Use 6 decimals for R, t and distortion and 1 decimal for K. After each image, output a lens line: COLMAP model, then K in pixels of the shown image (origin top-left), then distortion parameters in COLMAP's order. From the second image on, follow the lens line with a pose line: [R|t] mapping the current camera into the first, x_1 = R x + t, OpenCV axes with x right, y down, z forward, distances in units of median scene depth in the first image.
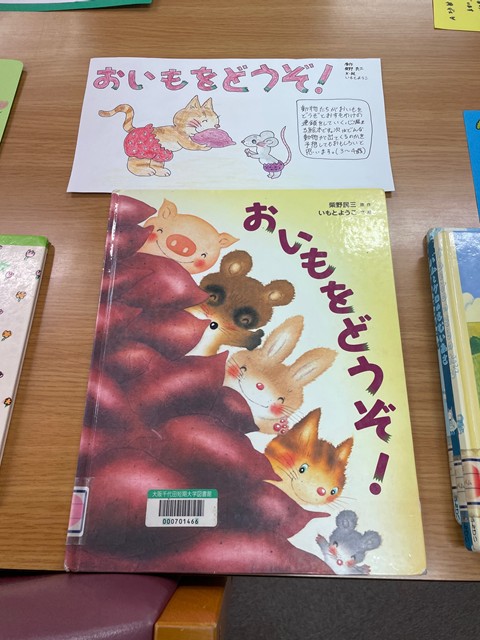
lens RADIAL K [[465.2, 0, 243.4], [0, 465.2, 327.2], [0, 0, 1]] dist [0.084851, -0.103729]
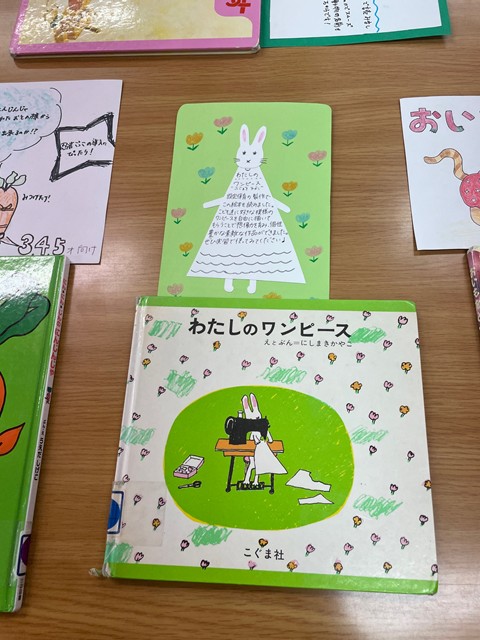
lens RADIAL K [[465.2, 0, 243.4], [0, 465.2, 327.2], [0, 0, 1]] dist [0.084851, -0.103729]
pose [[0.999173, -0.021316, -0.034634, -0.649554], [0.022572, 0.999086, 0.036293, -0.160844], [0.033829, -0.037044, 0.998741, 0.026678]]
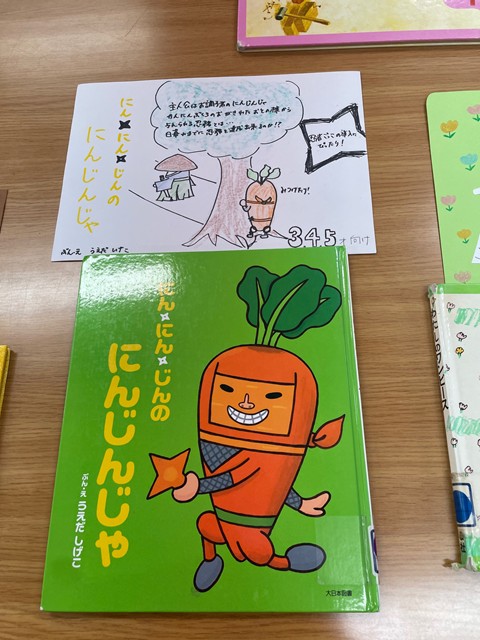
lens RADIAL K [[465.2, 0, 243.4], [0, 465.2, 327.2], [0, 0, 1]] dist [0.084851, -0.103729]
pose [[0.998855, -0.044528, -0.017469, -1.223689], [0.044804, 0.998872, 0.015755, -0.141820], [0.016748, -0.016520, 0.999723, 0.031885]]
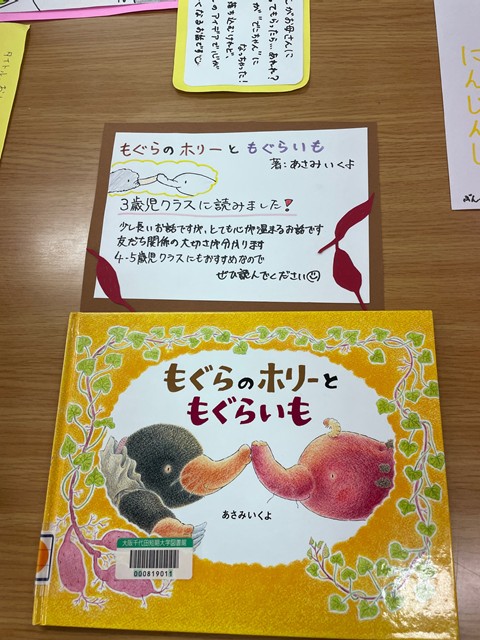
lens RADIAL K [[465.2, 0, 243.4], [0, 465.2, 327.2], [0, 0, 1]] dist [0.084851, -0.103729]
pose [[0.998771, -0.012651, -0.047928, -1.931128], [0.017117, 0.995430, 0.093944, -0.161825], [0.046520, -0.094649, 0.994423, 0.158349]]
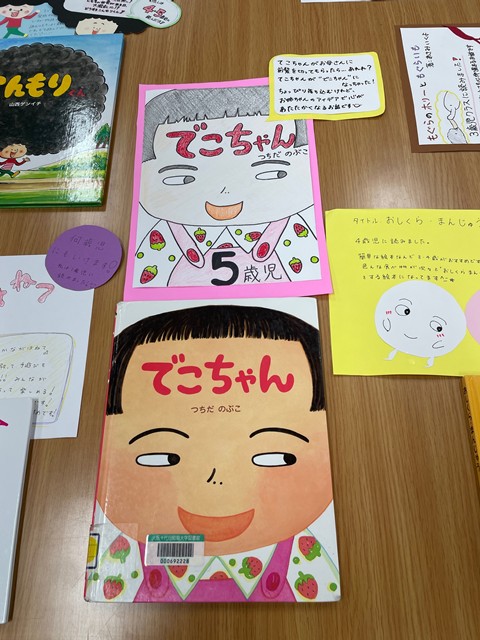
lens RADIAL K [[465.2, 0, 243.4], [0, 465.2, 327.2], [0, 0, 1]] dist [0.084851, -0.103729]
pose [[-0.017272, -0.918930, 0.394043, -3.152275], [0.953743, 0.103157, 0.282372, -1.206059], [-0.300128, 0.380692, 0.874641, 0.267413]]
